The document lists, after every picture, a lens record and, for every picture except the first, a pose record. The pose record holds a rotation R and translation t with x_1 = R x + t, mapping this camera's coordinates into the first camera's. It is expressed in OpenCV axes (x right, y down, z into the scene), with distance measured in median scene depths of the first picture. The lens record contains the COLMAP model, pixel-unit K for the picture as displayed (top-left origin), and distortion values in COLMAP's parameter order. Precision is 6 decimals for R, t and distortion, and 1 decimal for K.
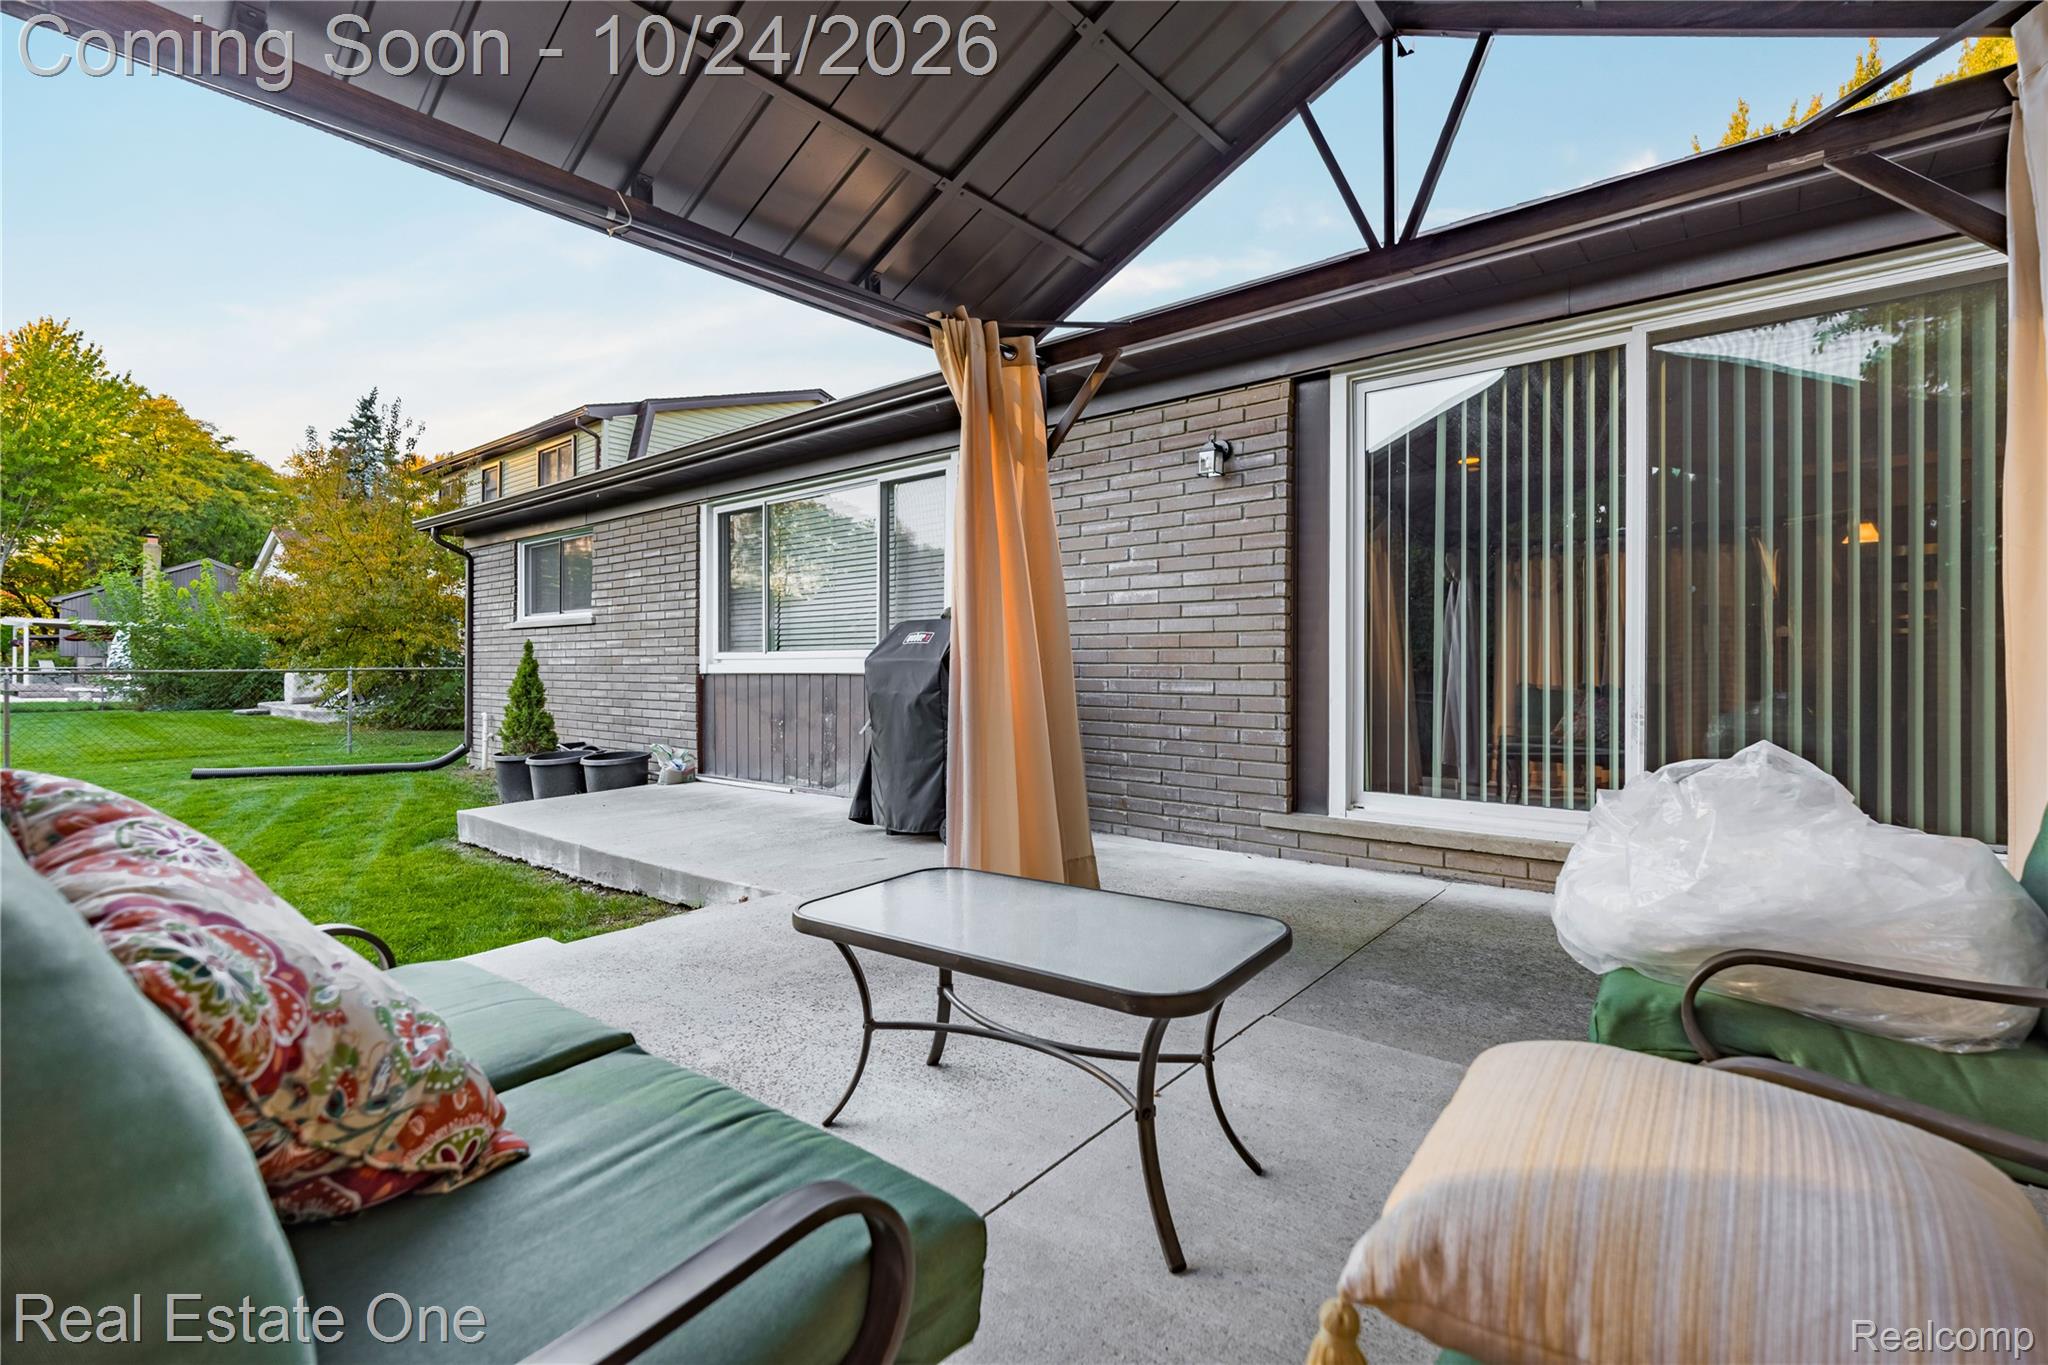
lens RADIAL K [[922.3, 0, 1024.0], [0, 922.3, 682.5], [0, 0, 1]] dist [0.000734, -0.000021]
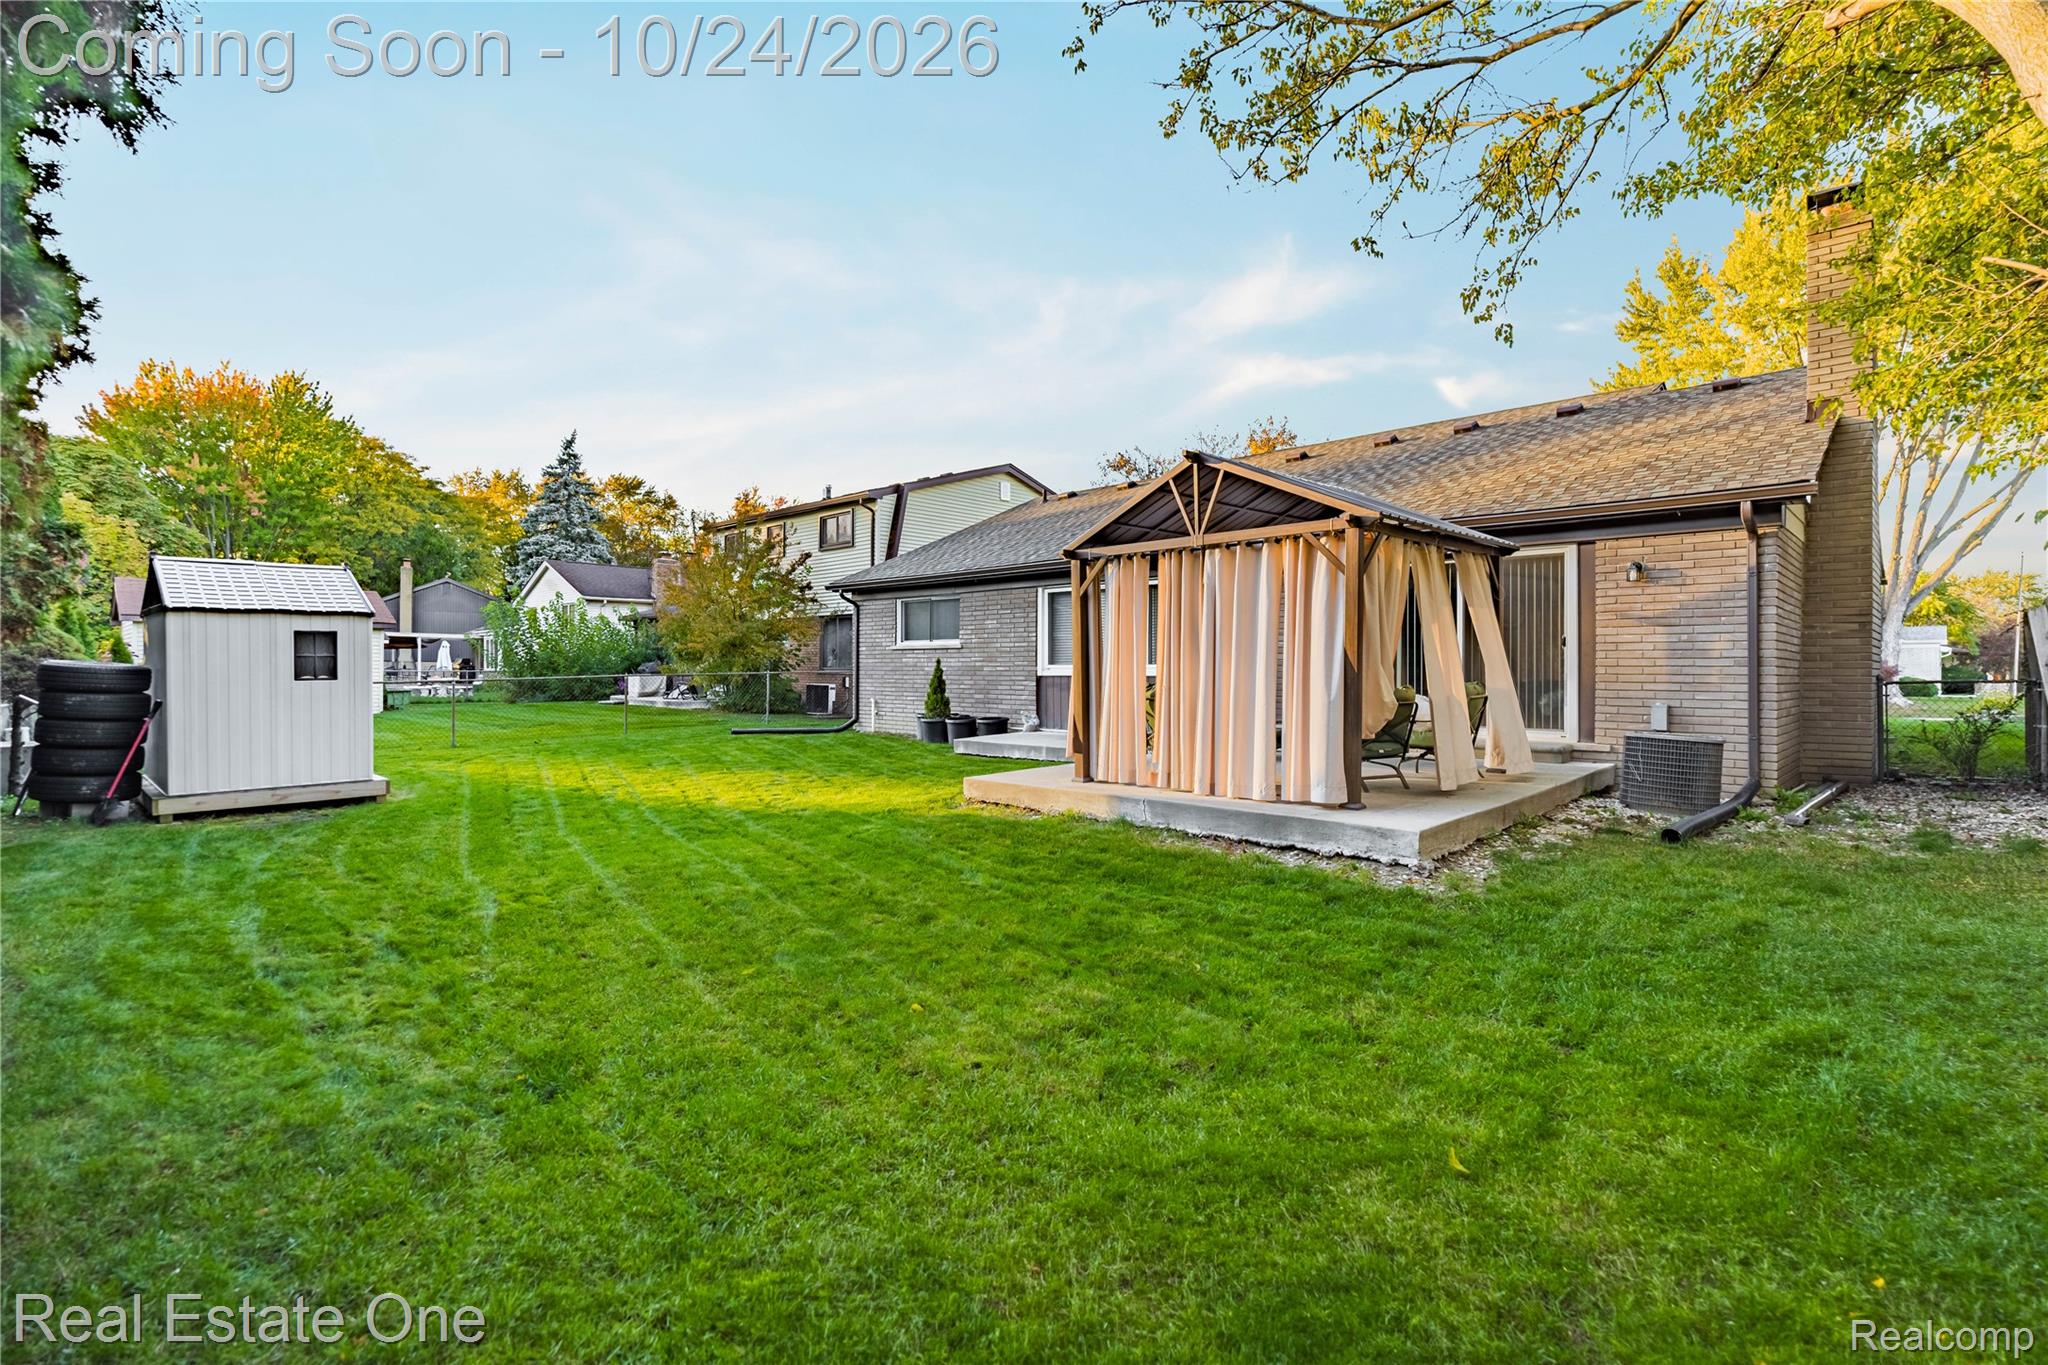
lens RADIAL K [[975.5, 0, 1024.0], [0, 975.5, 682.5], [0, 0, 1]] dist [0.000863, 0.000132]
pose [[0.996546, 0.000554, -0.083041, -0.095725], [-0.000676, 0.999999, -0.001442, 0.003267], [0.083040, 0.001493, 0.996545, -0.466844]]
